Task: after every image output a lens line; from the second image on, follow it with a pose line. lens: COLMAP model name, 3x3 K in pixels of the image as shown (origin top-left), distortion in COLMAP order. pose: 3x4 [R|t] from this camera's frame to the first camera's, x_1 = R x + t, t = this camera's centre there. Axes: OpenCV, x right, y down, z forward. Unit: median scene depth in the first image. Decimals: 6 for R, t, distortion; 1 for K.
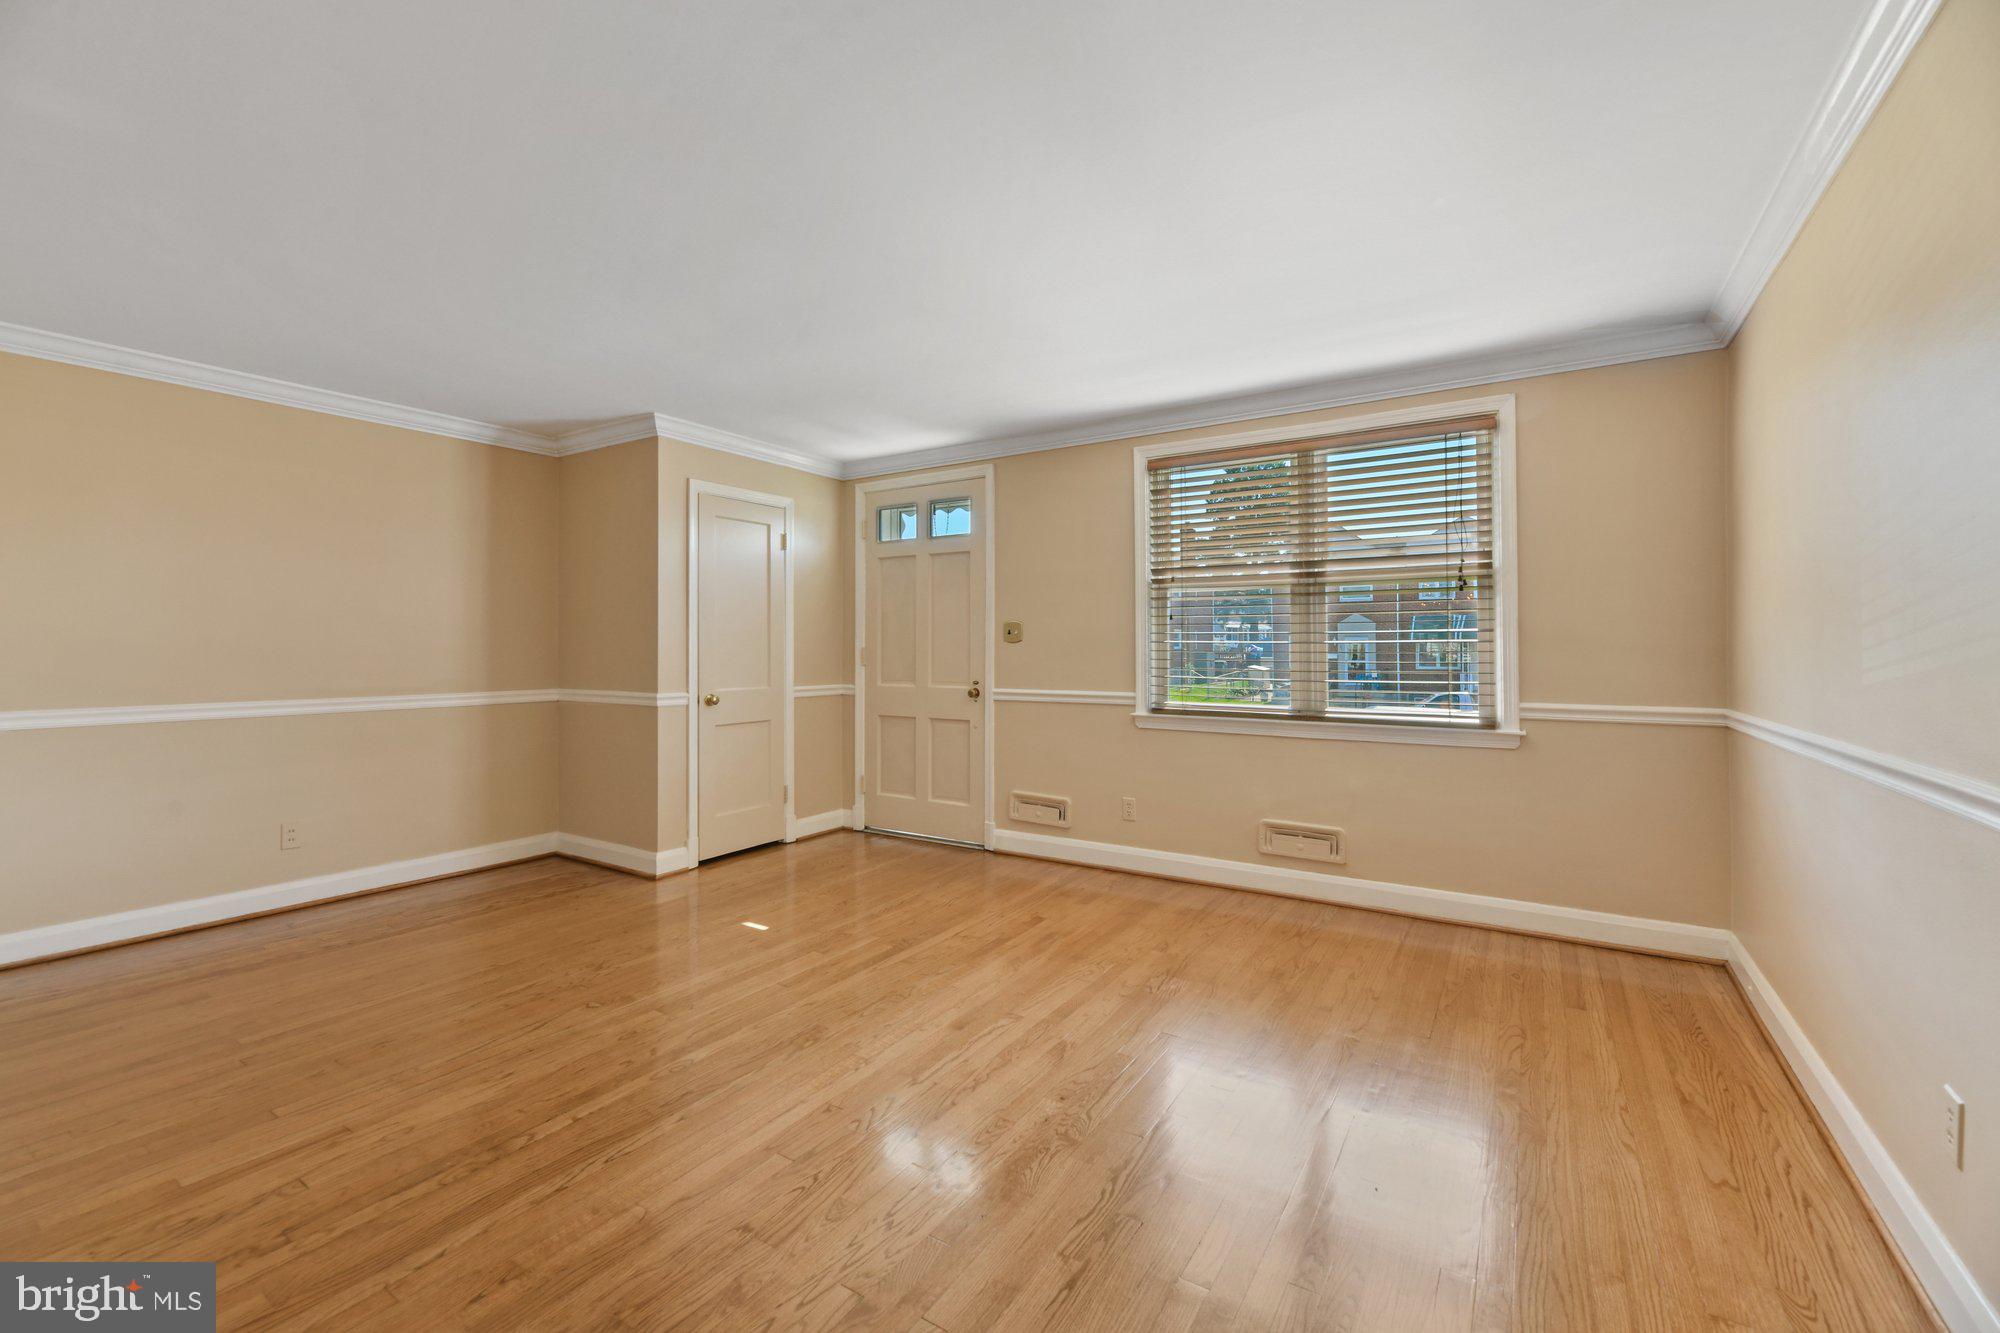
lens RADIAL K [[827.8, 0, 996.9], [0, 827.8, 653.5], [0, 0, 1]] dist [-0.000919, -0.002893]
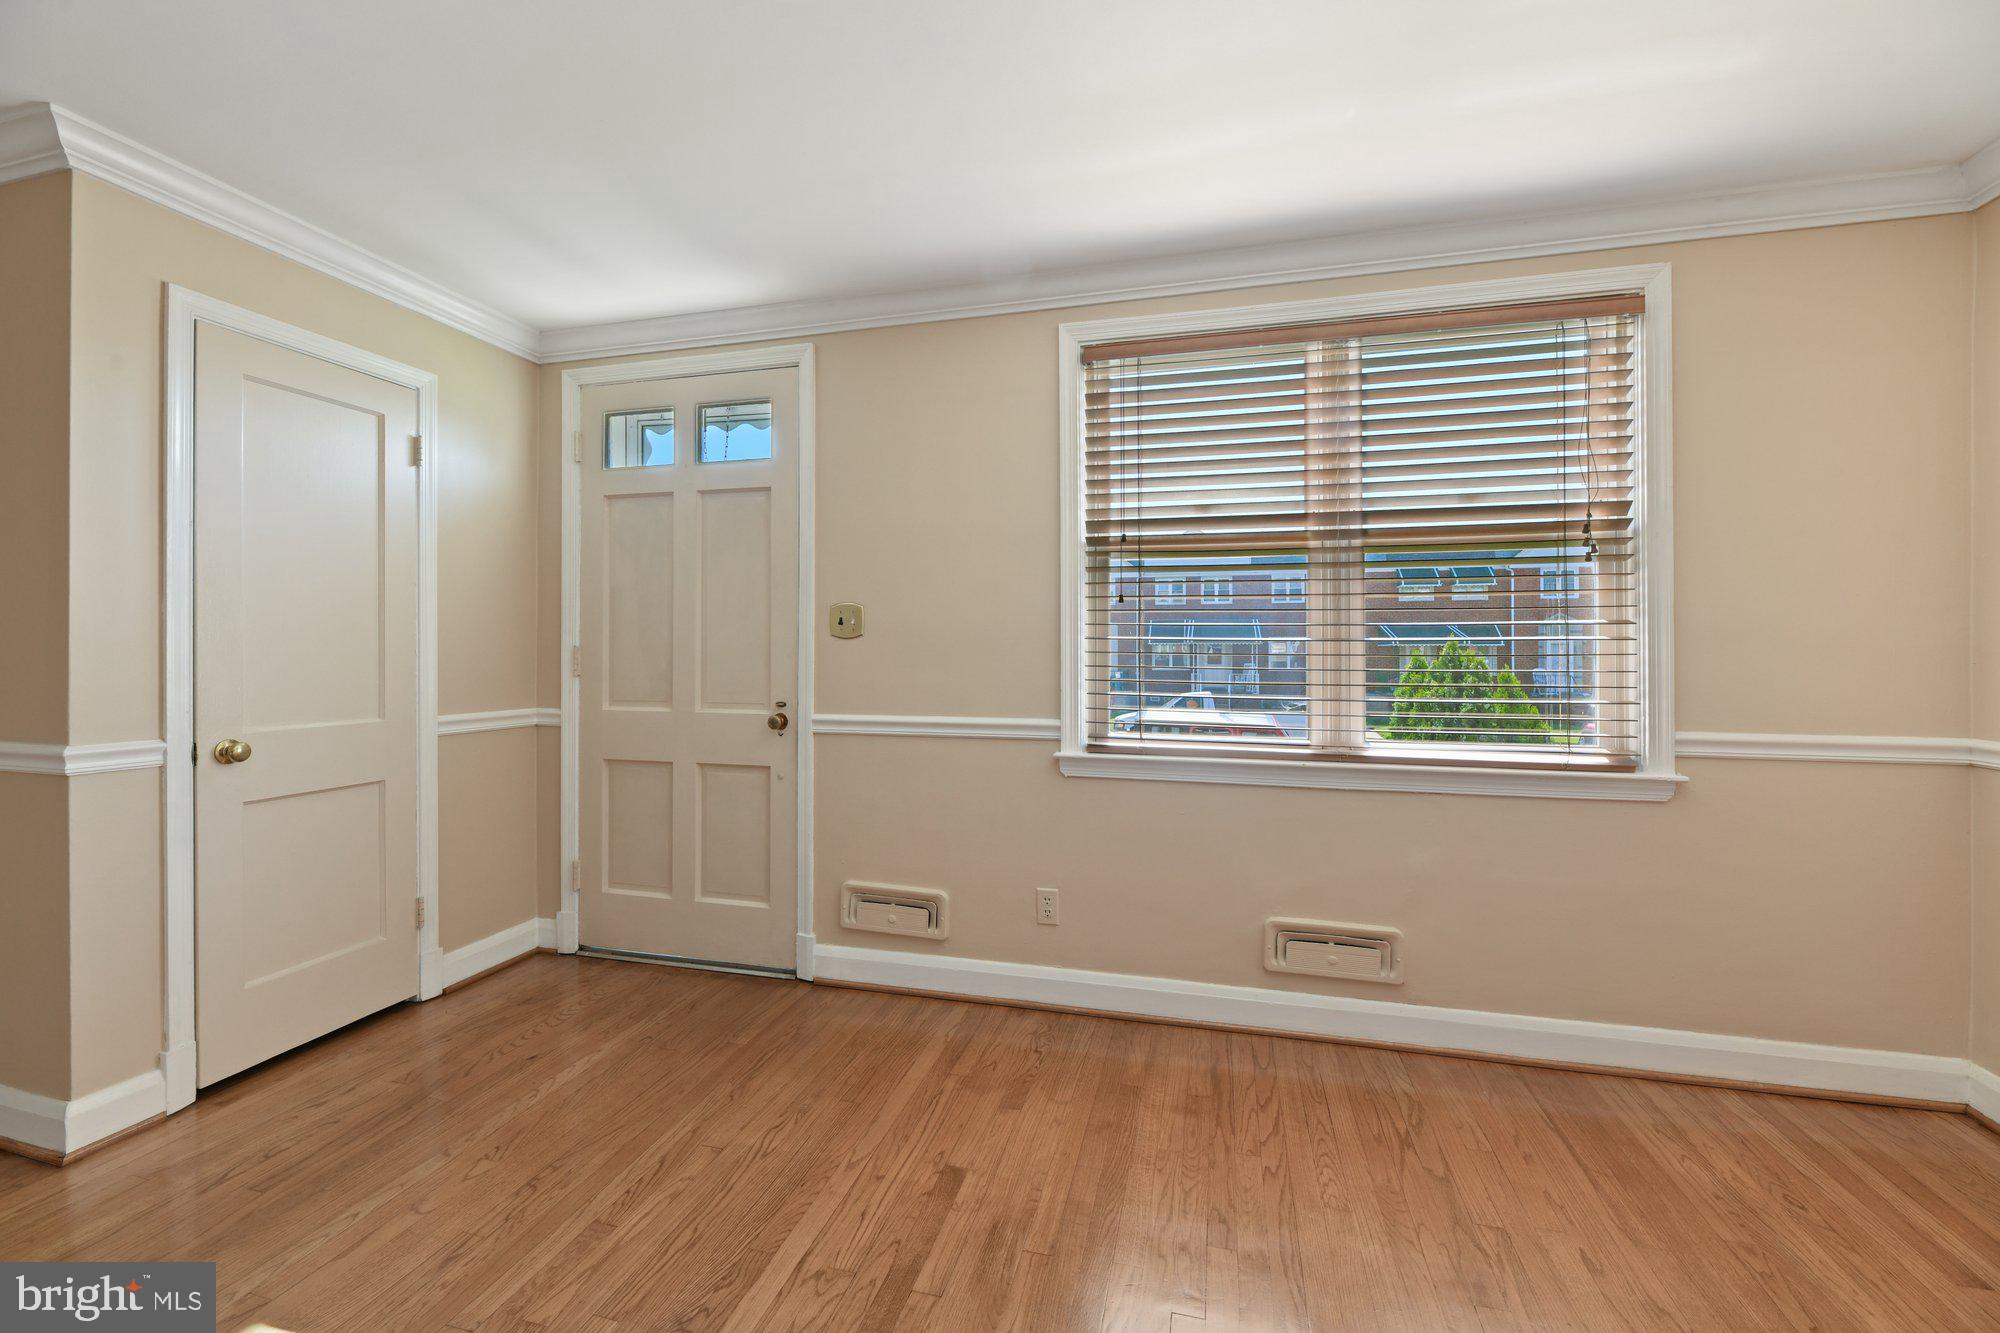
lens RADIAL K [[827.8, 0, 994.6], [0, 827.8, 655.3], [0, 0, 1]] dist [-0.000919, -0.002893]
pose [[0.953559, 0.000294, 0.301208, -0.067761], [-0.000481, 1.000000, 0.000546, -0.001319], [-0.301207, -0.000666, 0.953558, 0.430144]]
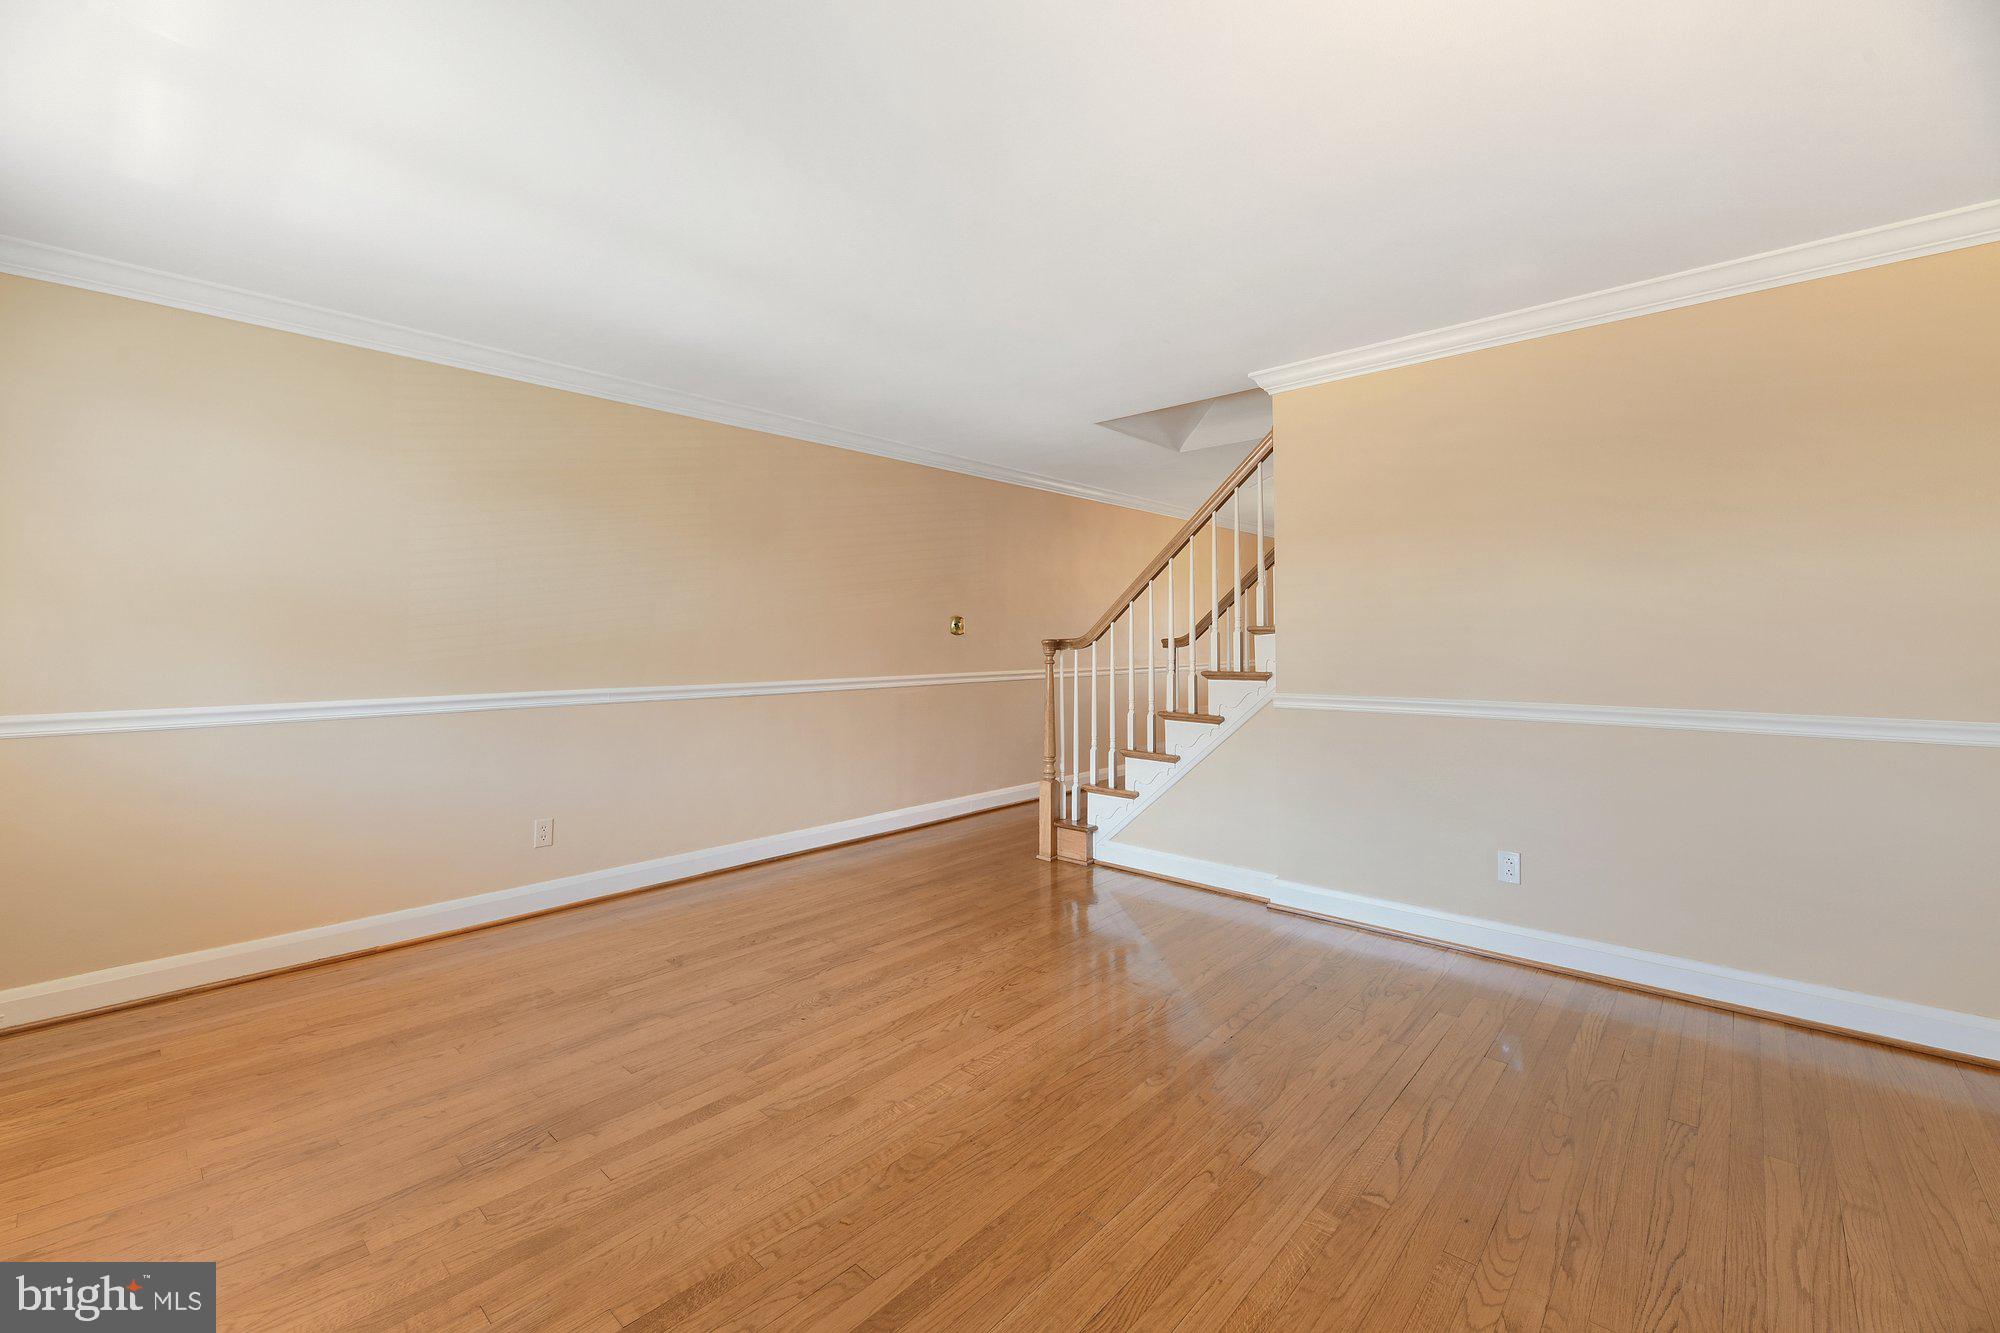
lens RADIAL K [[827.8, 0, 982.3], [0, 827.8, 654.8], [0, 0, 1]] dist [-0.000919, -0.002893]
pose [[-0.984114, -0.001619, 0.177528, -0.196369], [0.002846, 0.999686, 0.024892, -0.005887], [-0.177512, 0.025002, -0.983801, 1.082310]]
